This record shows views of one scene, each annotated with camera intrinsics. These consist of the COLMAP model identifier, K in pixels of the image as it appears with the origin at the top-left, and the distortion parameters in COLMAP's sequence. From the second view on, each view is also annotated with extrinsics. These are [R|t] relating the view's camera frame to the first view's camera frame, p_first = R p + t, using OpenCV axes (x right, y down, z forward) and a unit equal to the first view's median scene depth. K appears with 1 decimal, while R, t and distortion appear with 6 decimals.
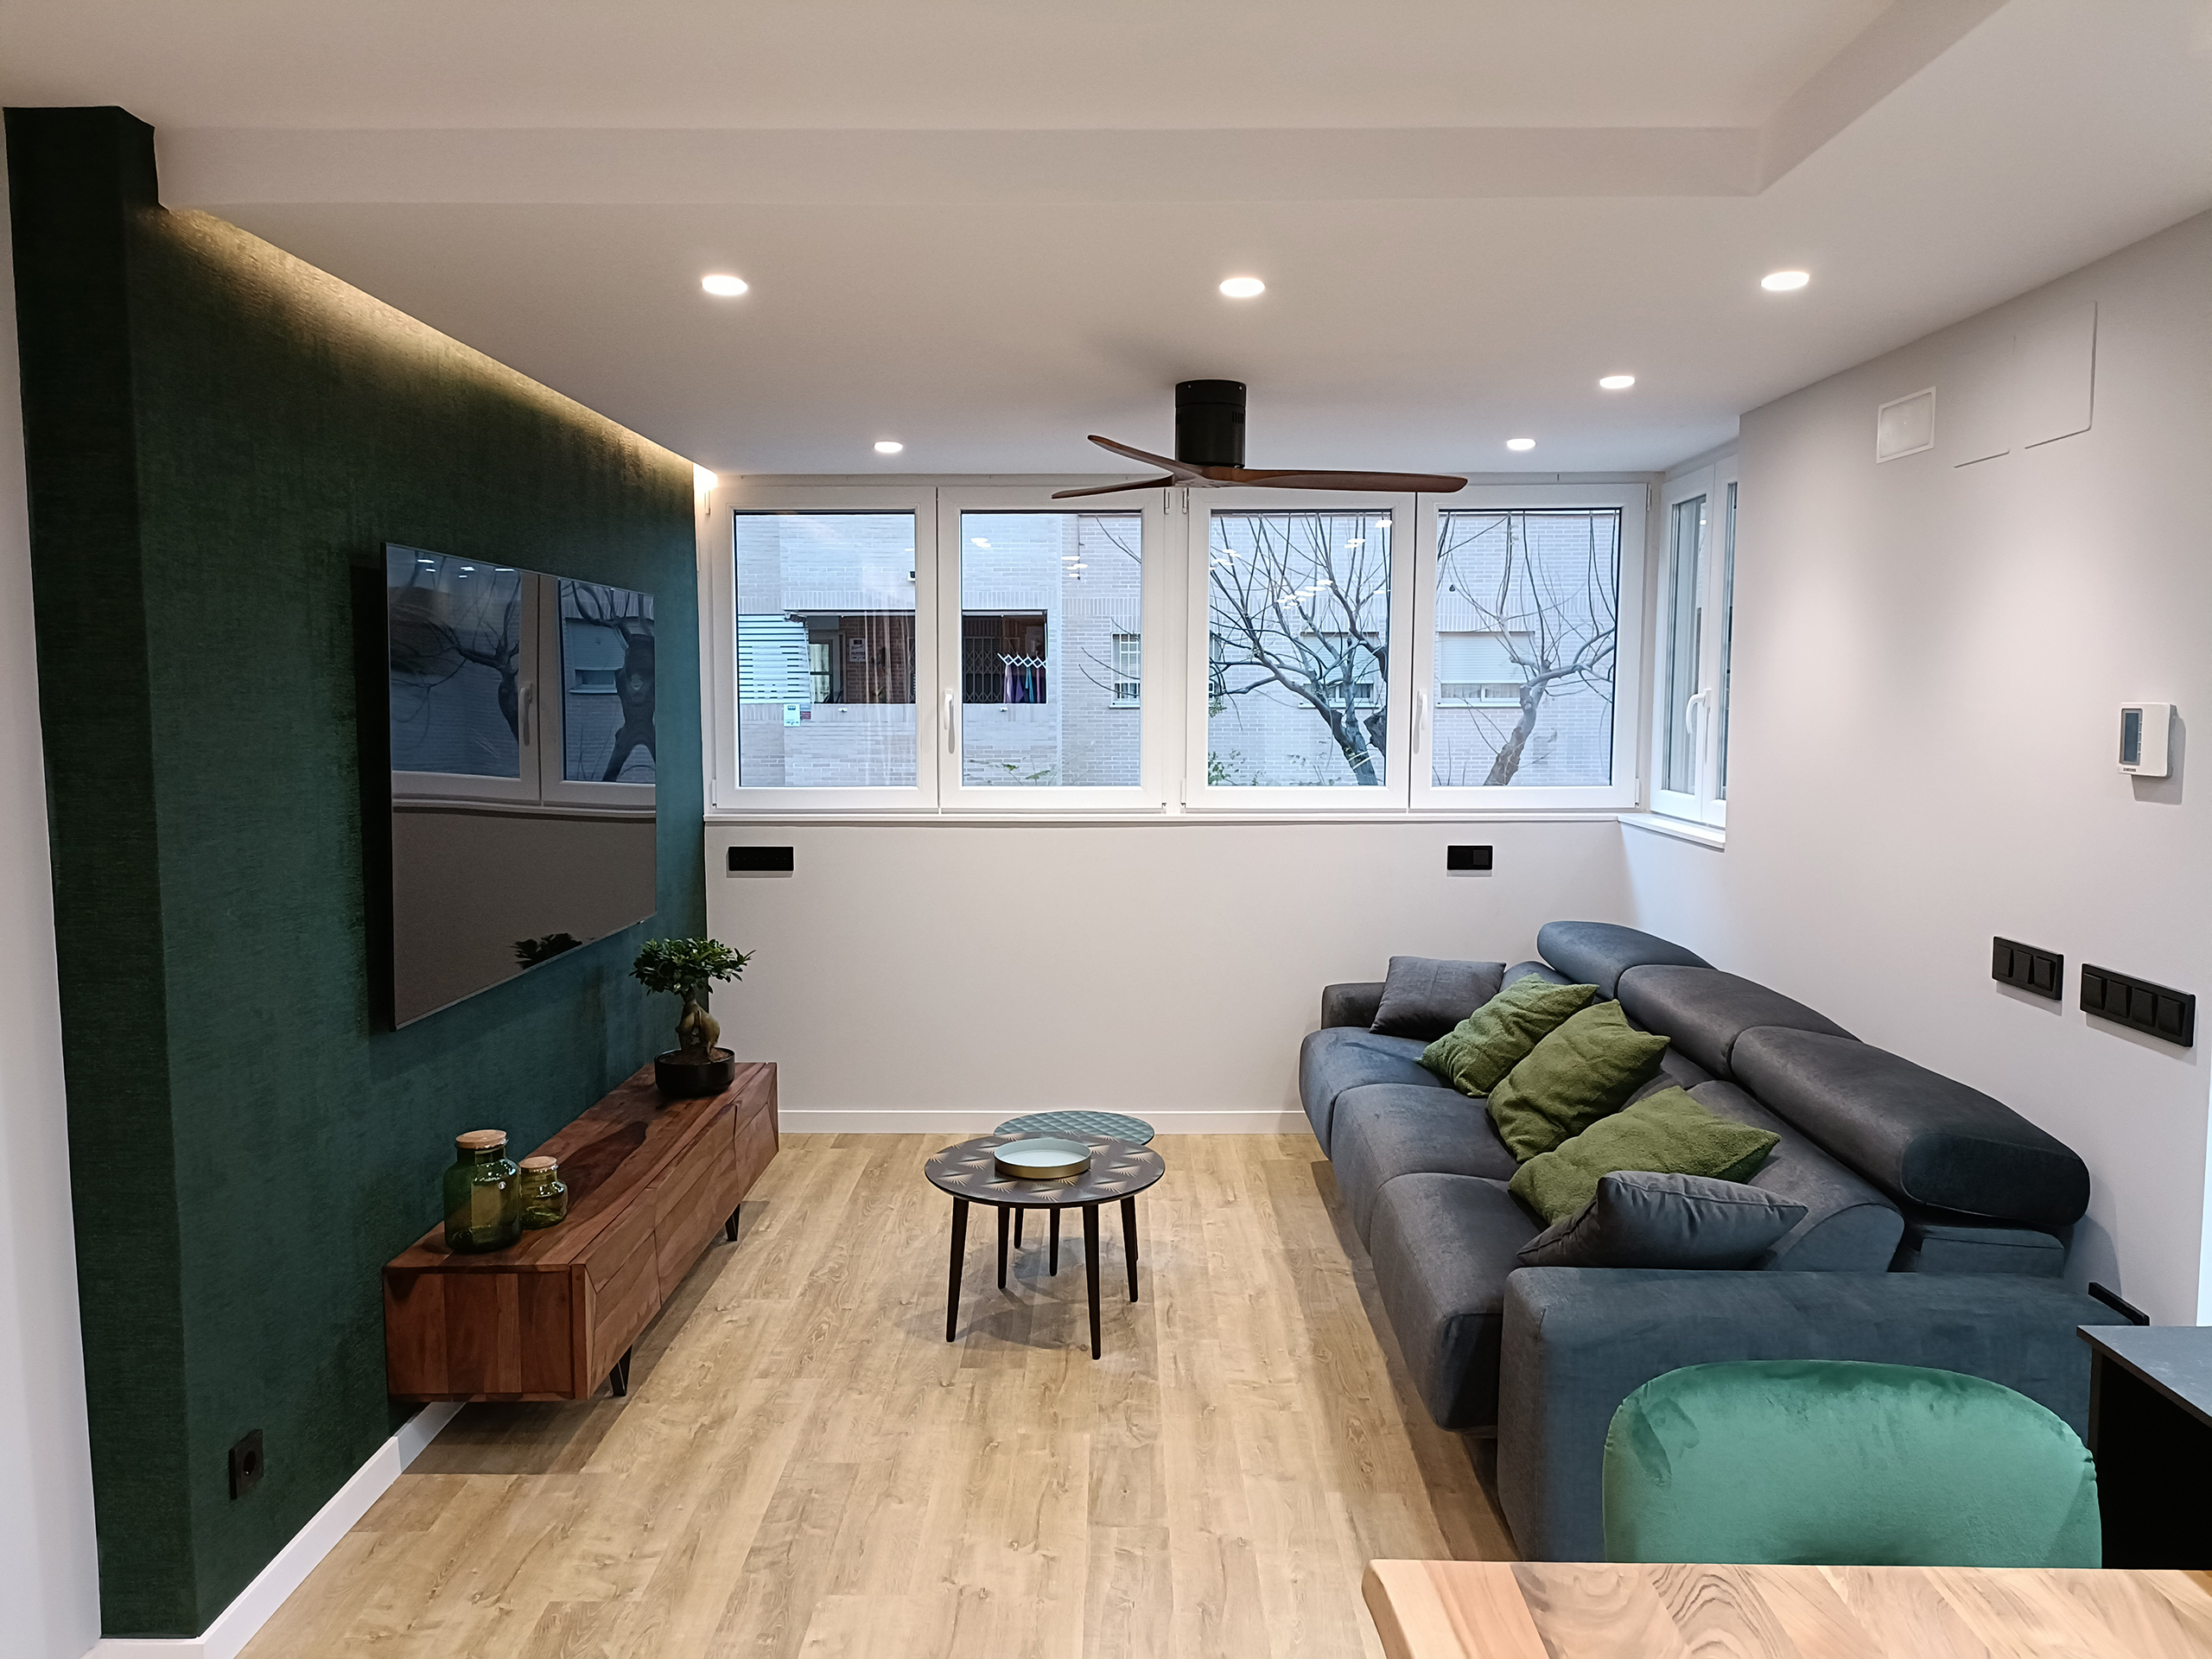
lens RADIAL K [[1616.3, 0, 1106.0], [0, 1616.3, 829.5], [0, 0, 1]] dist [0.072716, -0.069670]
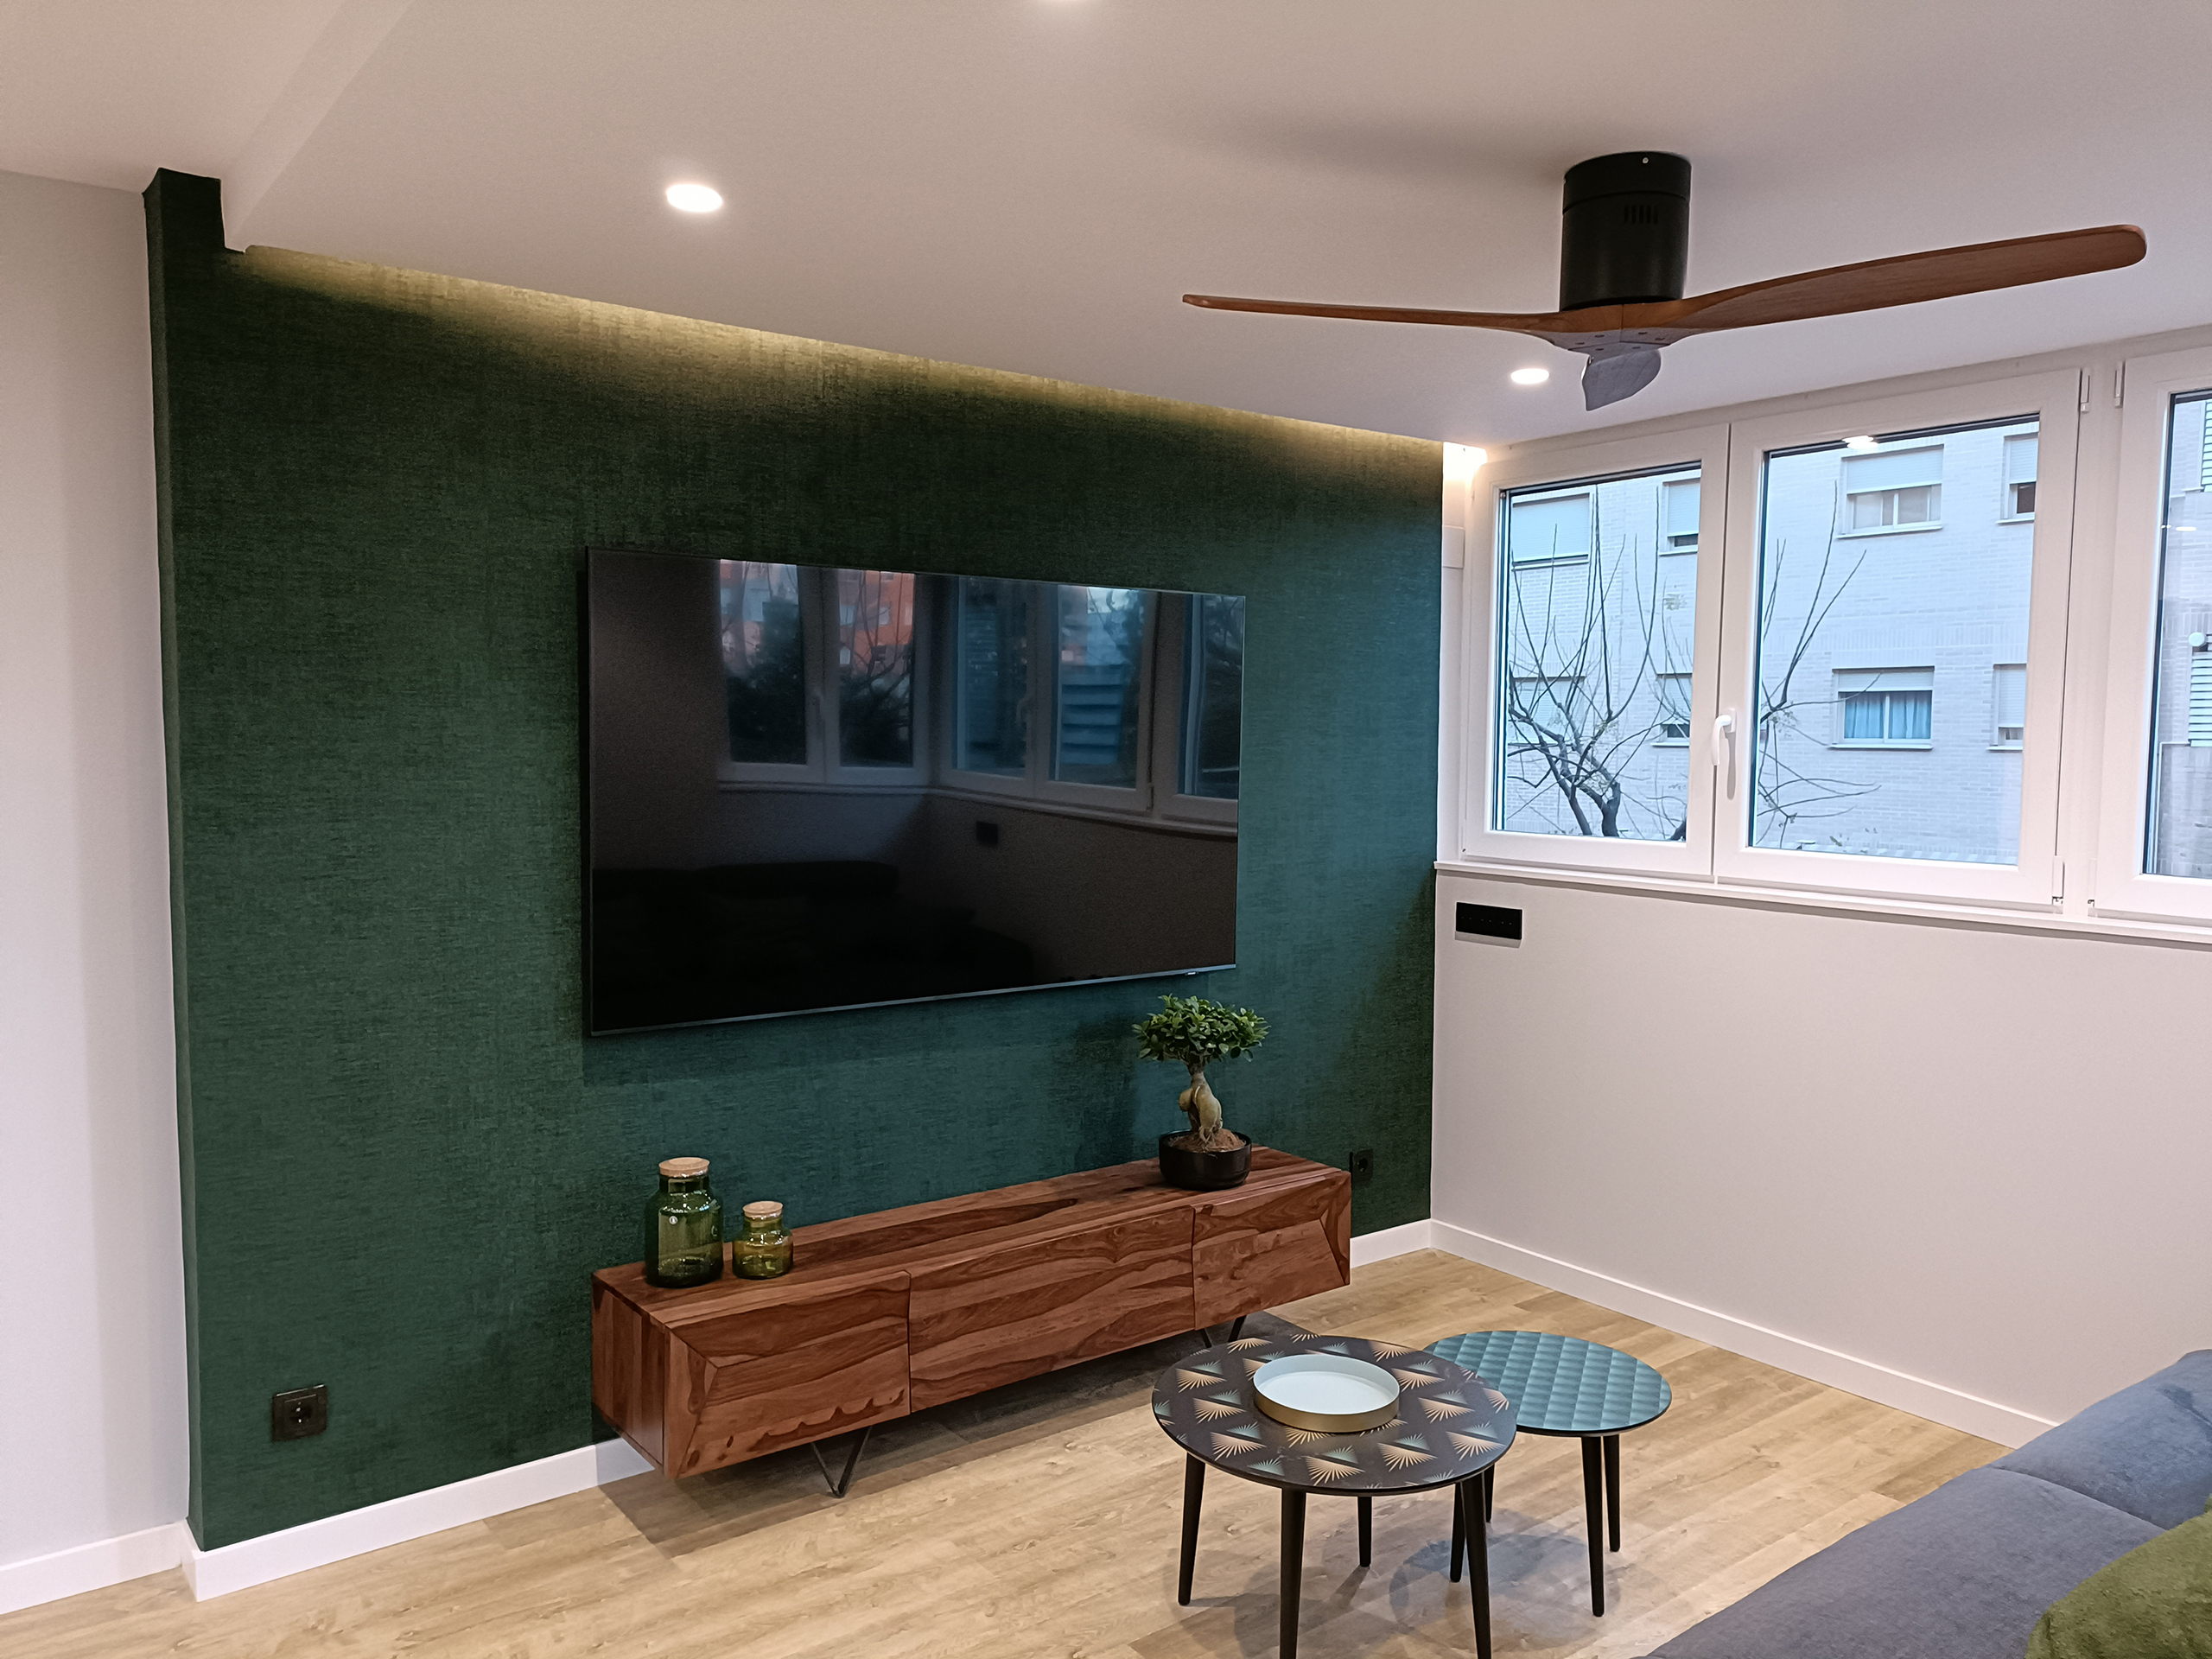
lens RADIAL K [[1616.3, 0, 1106.0], [0, 1616.3, 829.5], [0, 0, 1]] dist [0.072716, -0.069670]
pose [[0.614481, 0.055472, -0.786979, 0.436994], [-0.076817, 0.996992, 0.010296, -0.030170], [0.785183, 0.054127, 0.616894, 0.517916]]
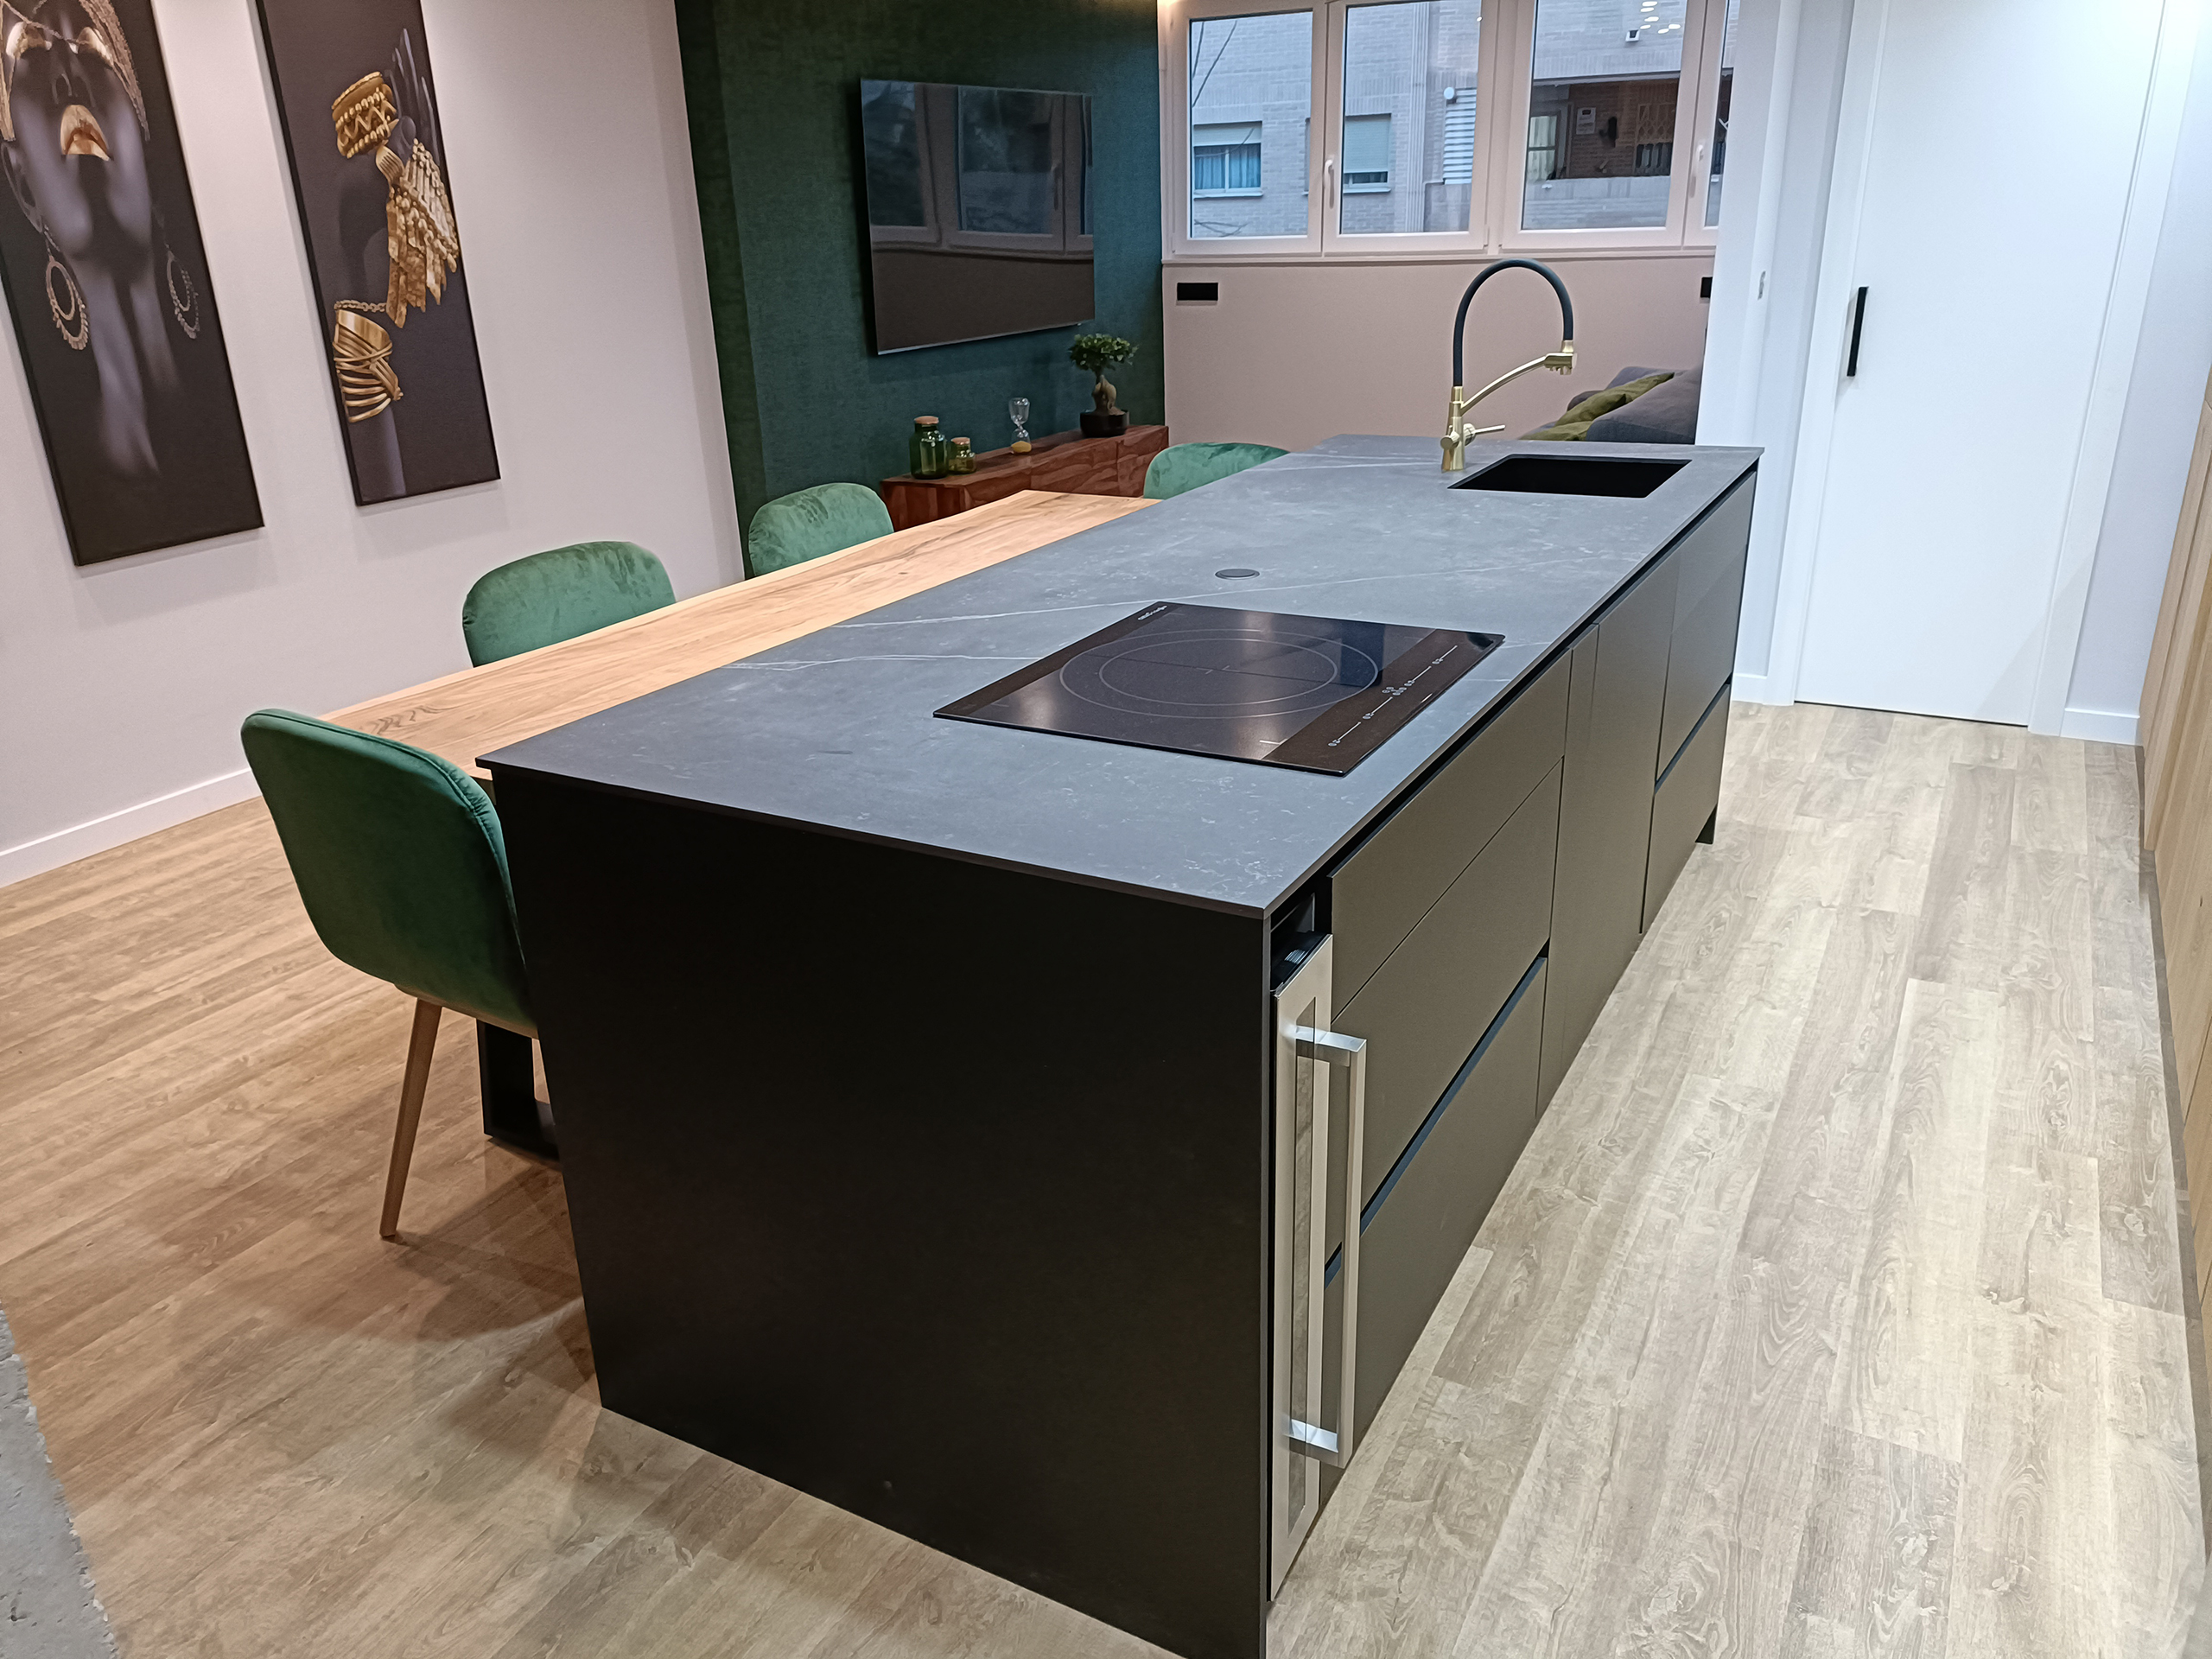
lens RADIAL K [[1616.3, 0, 1106.0], [0, 1616.3, 829.5], [0, 0, 1]] dist [0.072716, -0.069670]
pose [[0.880400, 0.148686, -0.450321, 0.632548], [-0.011629, 0.956062, 0.292935, 0.076207], [0.474090, -0.252663, 0.843445, -0.539793]]
